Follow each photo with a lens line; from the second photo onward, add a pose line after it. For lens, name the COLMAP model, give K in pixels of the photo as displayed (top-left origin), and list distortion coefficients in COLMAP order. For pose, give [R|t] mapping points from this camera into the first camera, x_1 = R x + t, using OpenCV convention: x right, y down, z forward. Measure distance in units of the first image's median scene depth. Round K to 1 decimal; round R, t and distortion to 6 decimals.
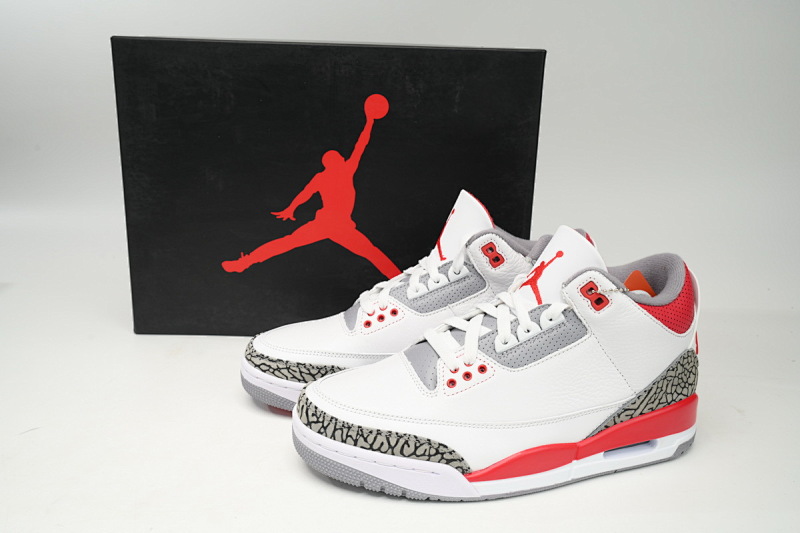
lens RADIAL K [[753.5, 0, 401.6], [0, 753.5, 267.0], [0, 0, 1]] dist [-0.023551, 0.000000]
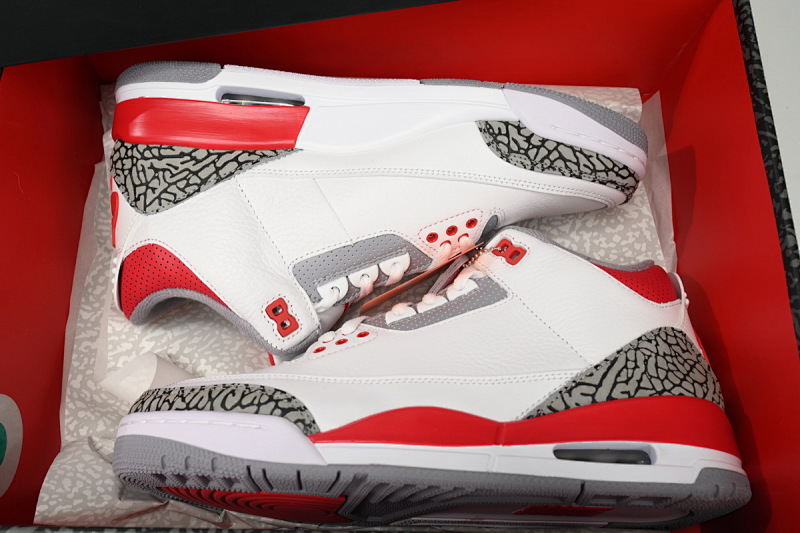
lens RADIAL K [[711.5, 0, 394.0], [0, 711.5, 265.8], [0, 0, 1]] dist [-0.021070, -0.011514]
pose [[0.966568, -0.139148, -0.215371, 0.311299], [-0.063445, 0.684038, -0.726682, 0.623412], [0.248438, 0.716051, 0.652341, 0.515090]]
